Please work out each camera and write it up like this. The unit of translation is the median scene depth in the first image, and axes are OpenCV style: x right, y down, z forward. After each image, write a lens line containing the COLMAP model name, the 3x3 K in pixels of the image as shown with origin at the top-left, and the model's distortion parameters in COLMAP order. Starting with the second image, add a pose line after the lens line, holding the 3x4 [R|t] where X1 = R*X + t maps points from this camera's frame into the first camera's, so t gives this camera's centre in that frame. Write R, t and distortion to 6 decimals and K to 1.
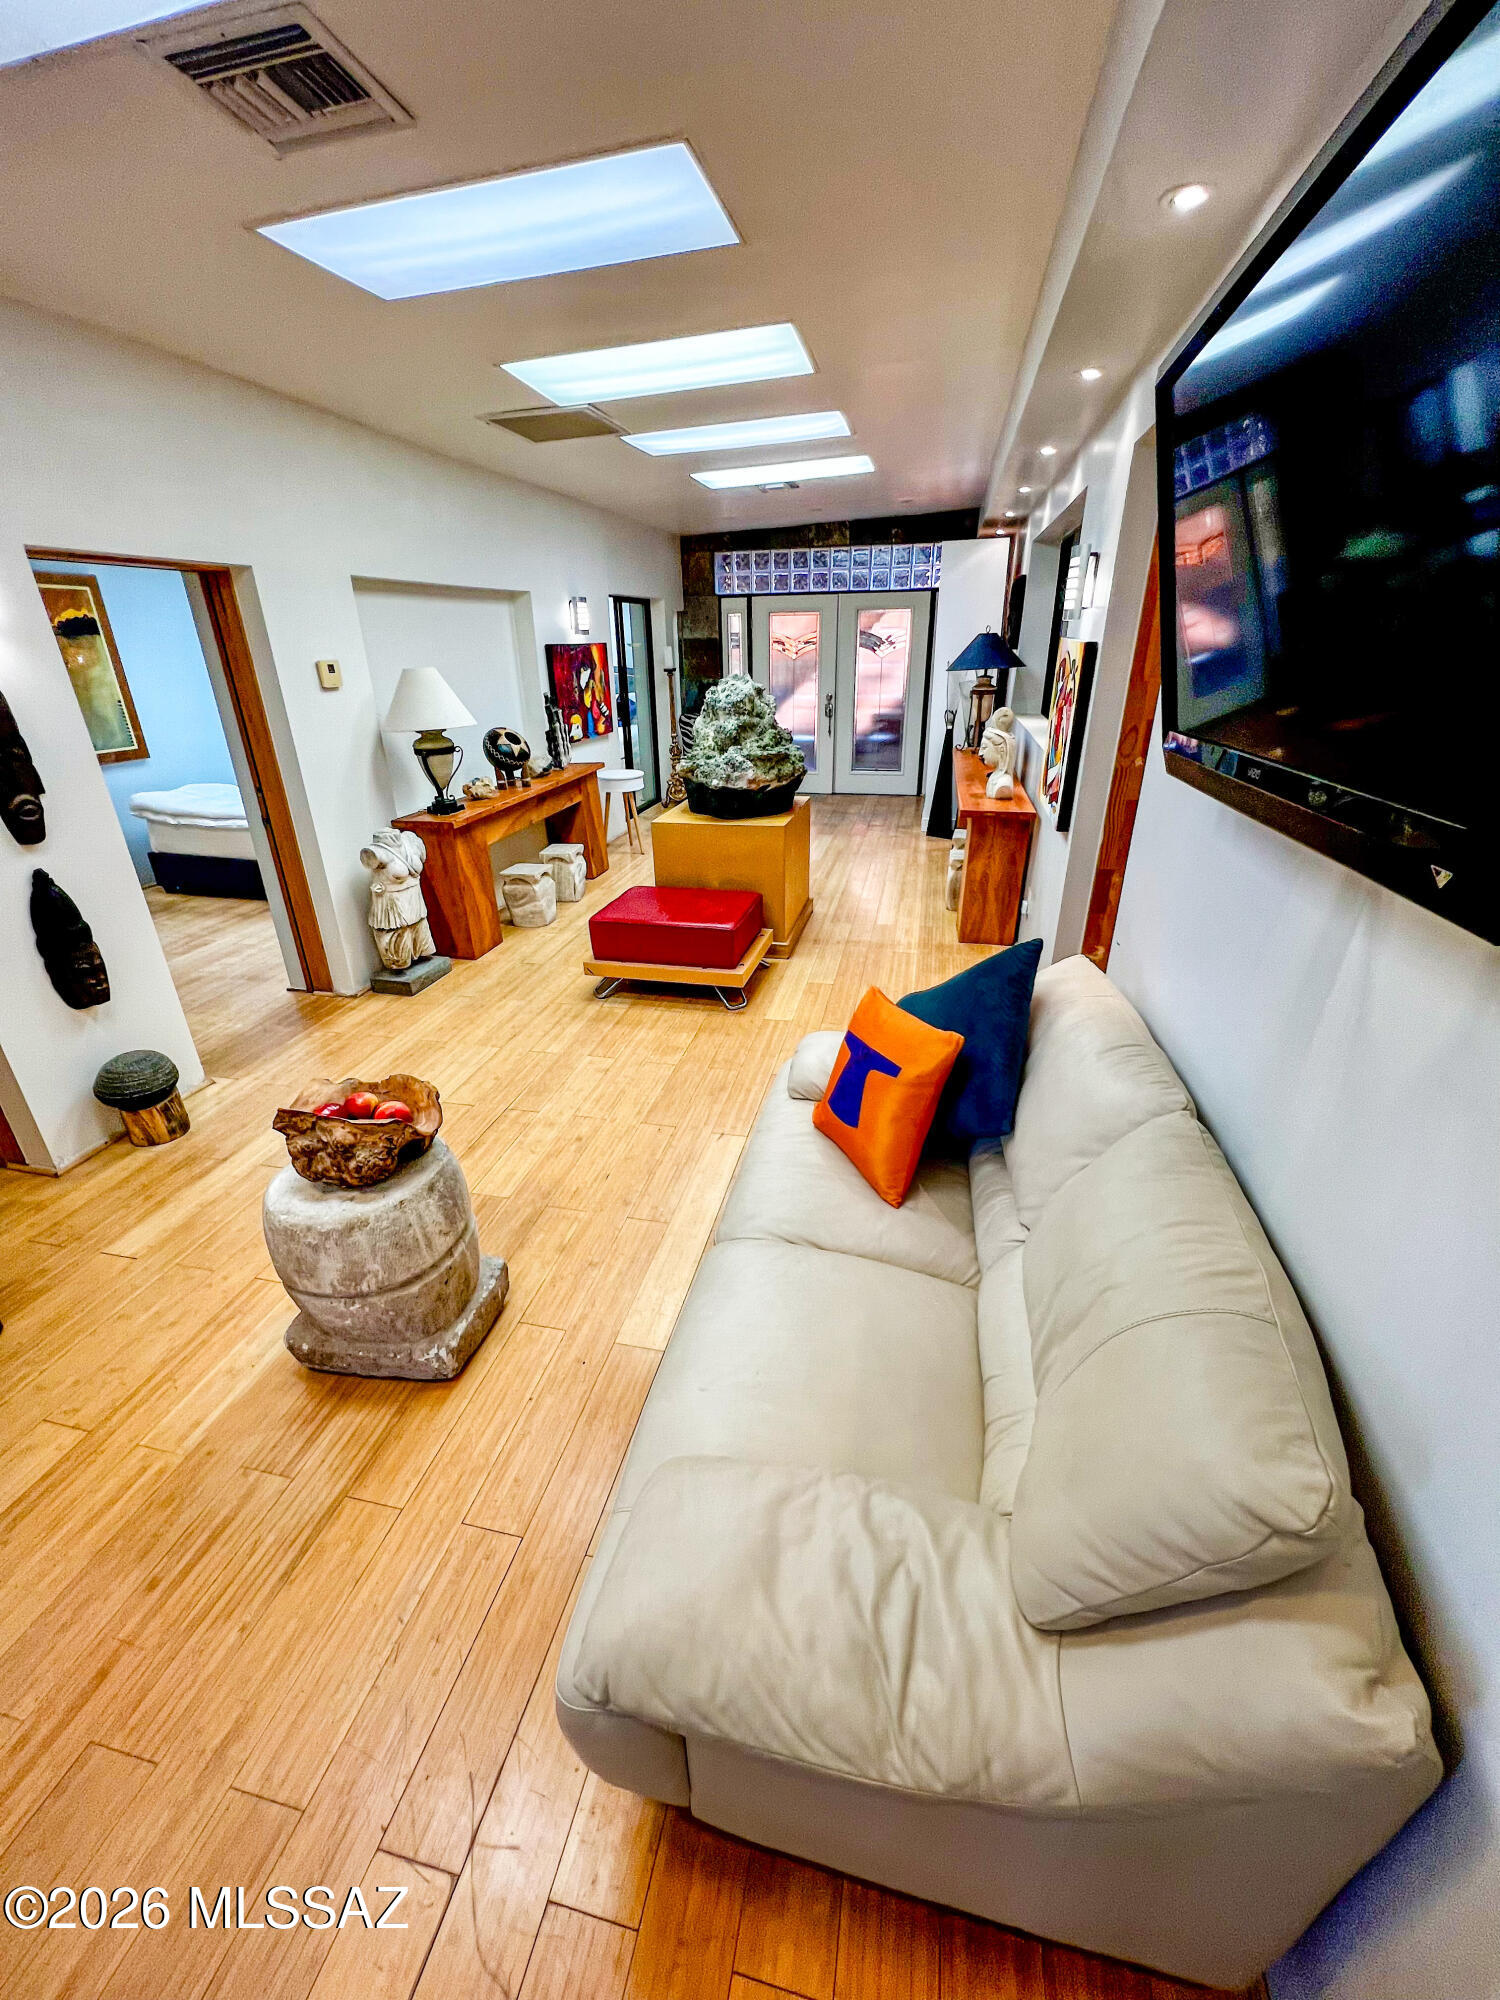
lens RADIAL K [[802.2, 0, 737.0], [0, 802.2, 999.2], [0, 0, 1]] dist [-0.000041, 0.000180]
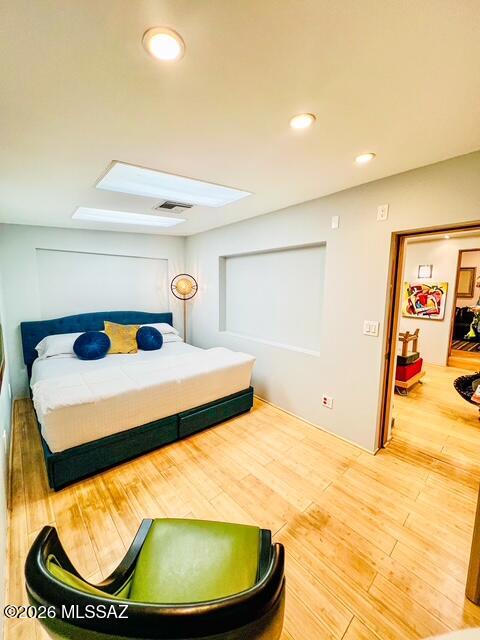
lens RADIAL K [[256.7, 0, 242.1], [0, 256.7, 320.6], [0, 0, 1]] dist [-0.000041, 0.000180]
pose [[0.565846, -0.078959, 0.820721, -0.889638], [0.319043, 0.938831, -0.129642, -0.234528], [-0.760282, 0.335203, 0.556426, 0.625956]]
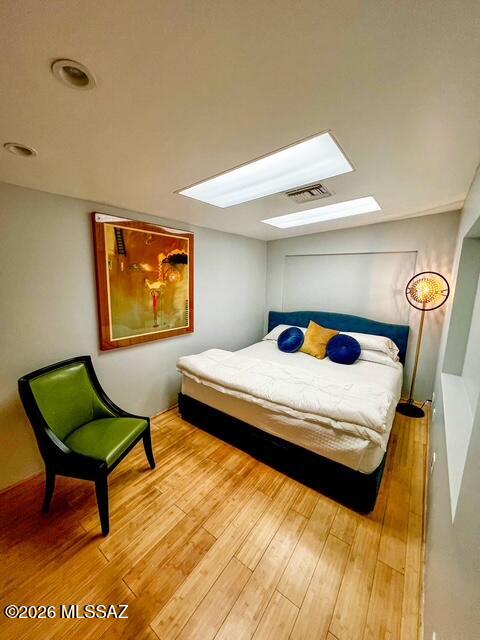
lens RADIAL K [[256.7, 0, 239.2], [0, 256.7, 318.9], [0, 0, 1]] dist [-0.000041, 0.000180]
pose [[0.922557, 0.102991, -0.371863, -0.480908], [-0.195995, 0.955217, -0.221689, -0.245211], [0.332378, 0.277404, 0.901428, 0.581094]]
